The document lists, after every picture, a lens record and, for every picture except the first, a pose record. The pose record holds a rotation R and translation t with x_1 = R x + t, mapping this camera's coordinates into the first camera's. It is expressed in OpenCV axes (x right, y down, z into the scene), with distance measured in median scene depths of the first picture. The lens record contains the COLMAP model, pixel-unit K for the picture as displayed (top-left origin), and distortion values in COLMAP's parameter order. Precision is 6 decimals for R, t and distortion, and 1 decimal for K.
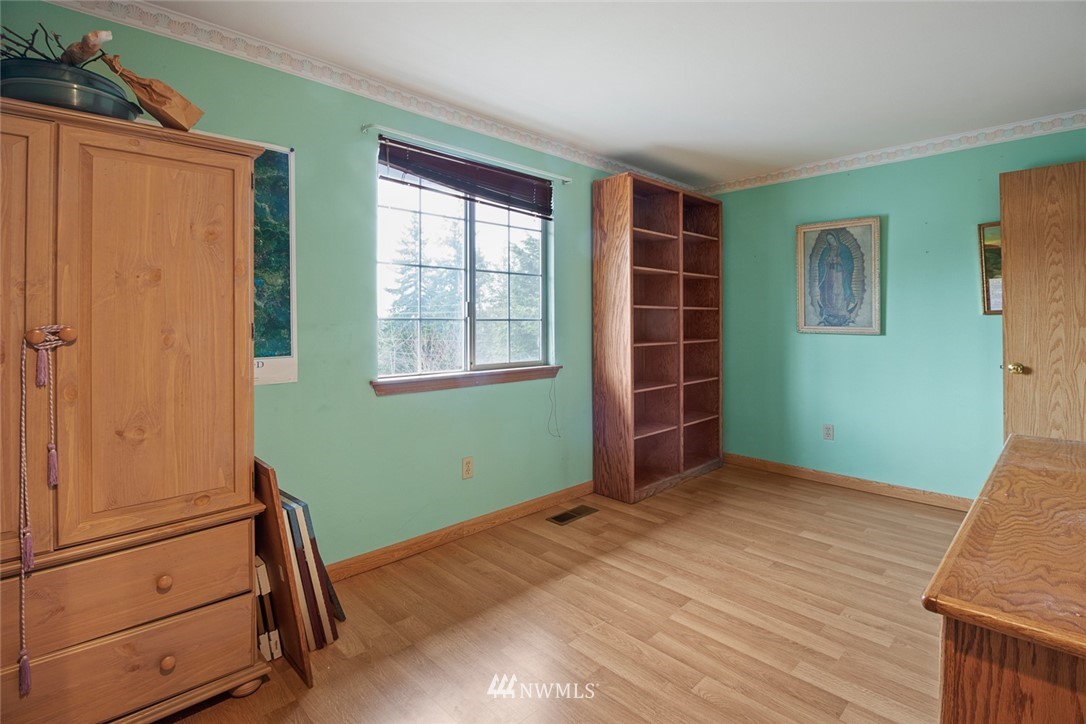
lens RADIAL K [[517.6, 0, 553.5], [0, 517.6, 315.4], [0, 0, 1]] dist [0.001544, 0.000680]
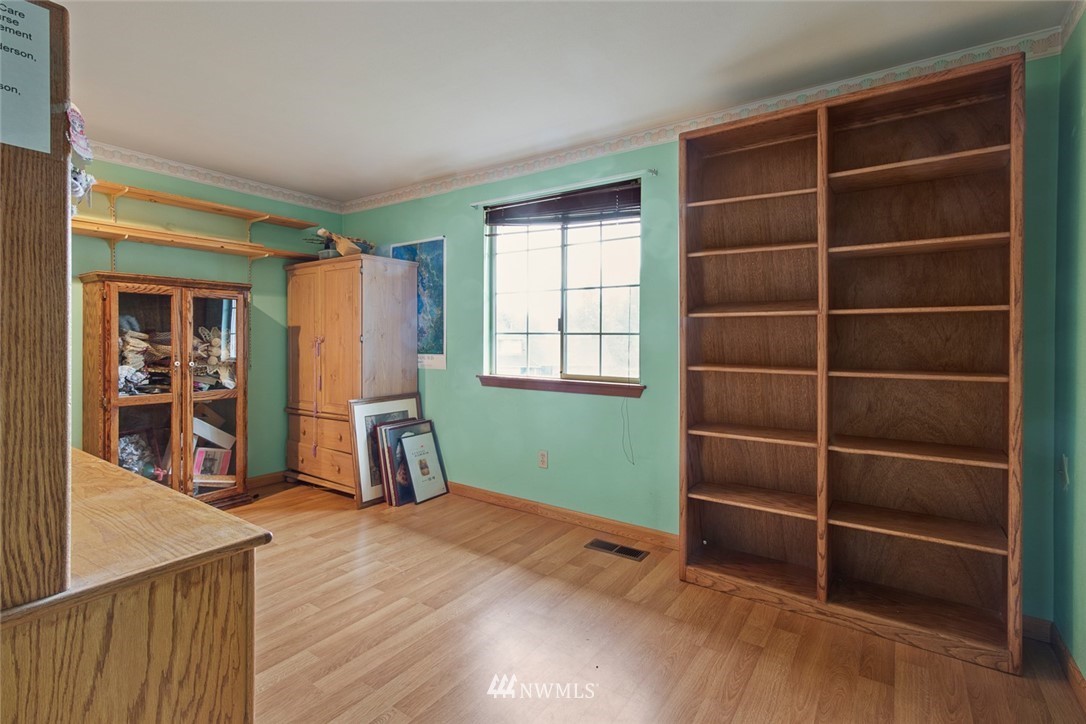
lens RADIAL K [[517.6, 0, 548.8], [0, 517.6, 342.0], [0, 0, 1]] dist [0.001544, 0.000680]
pose [[0.184336, 0.009171, -0.982821, 1.111036], [0.004984, 0.999935, 0.010265, 0.017024], [0.982851, -0.006791, 0.184278, 0.890714]]
